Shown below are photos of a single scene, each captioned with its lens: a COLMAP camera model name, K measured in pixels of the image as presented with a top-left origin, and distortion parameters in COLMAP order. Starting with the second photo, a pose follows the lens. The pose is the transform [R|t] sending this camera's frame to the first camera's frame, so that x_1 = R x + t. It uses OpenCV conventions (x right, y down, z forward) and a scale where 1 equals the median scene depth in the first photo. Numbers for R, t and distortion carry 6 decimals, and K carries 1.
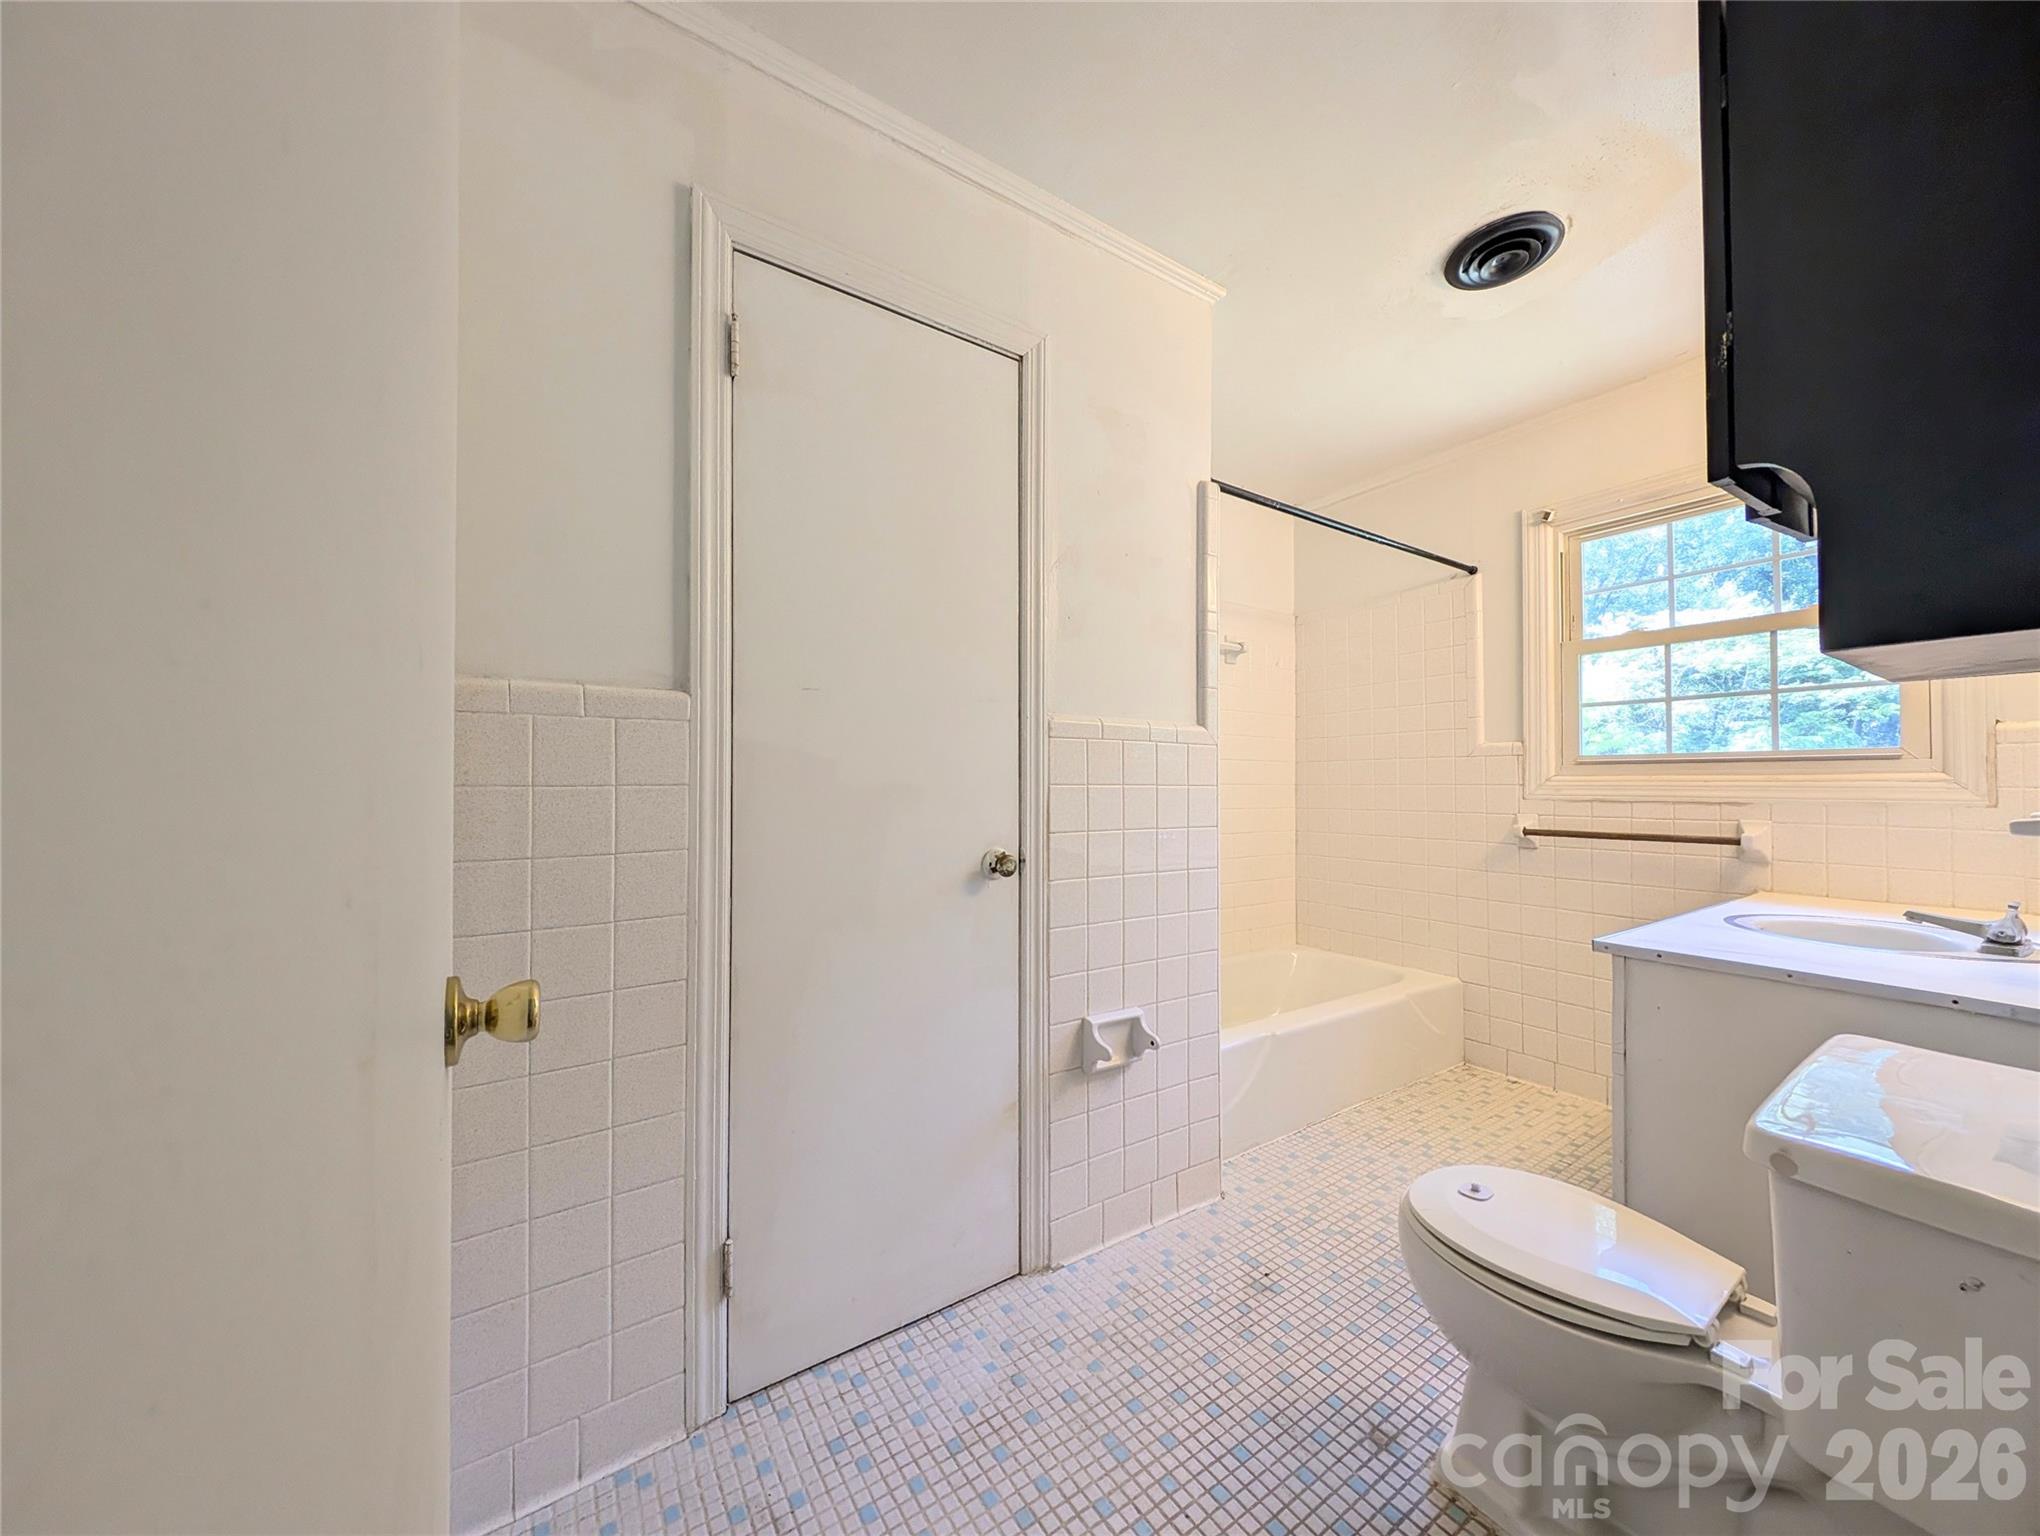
lens RADIAL K [[724.3, 0, 1016.9], [0, 724.3, 773.9], [0, 0, 1]] dist [0.015626, -0.006214]
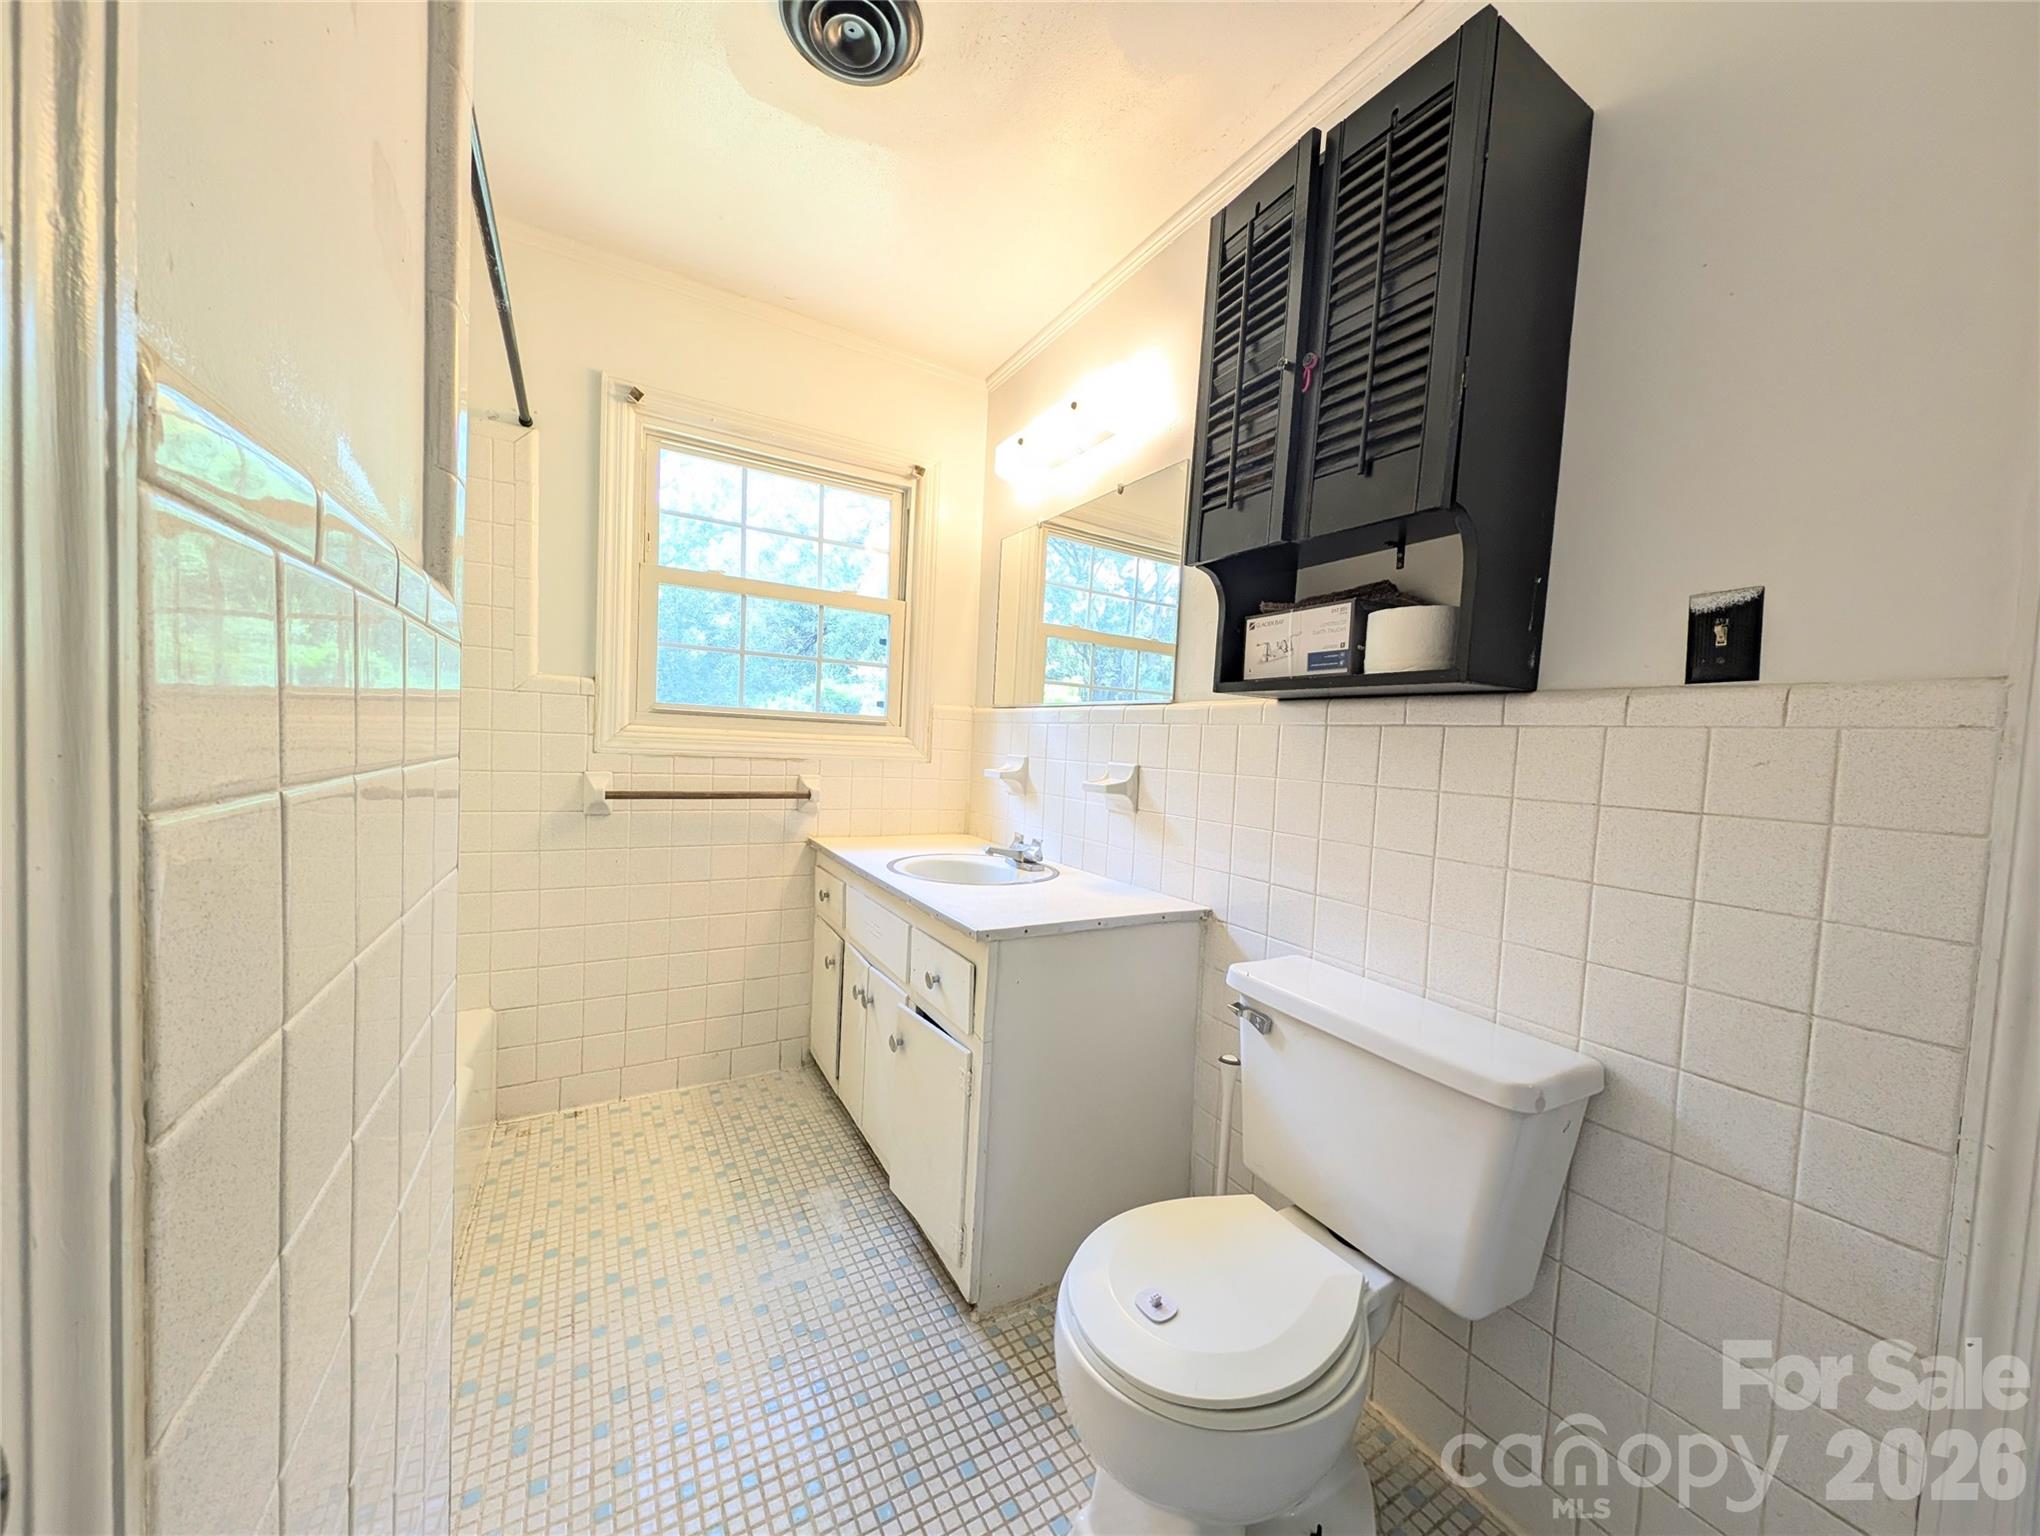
lens RADIAL K [[724.3, 0, 1016.9], [0, 724.3, 773.9], [0, 0, 1]] dist [0.015626, -0.006214]
pose [[0.051478, -0.036435, 0.998009, -0.063989], [-0.065015, 0.997092, 0.039755, -0.003037], [-0.996556, -0.066932, 0.048959, 0.554862]]
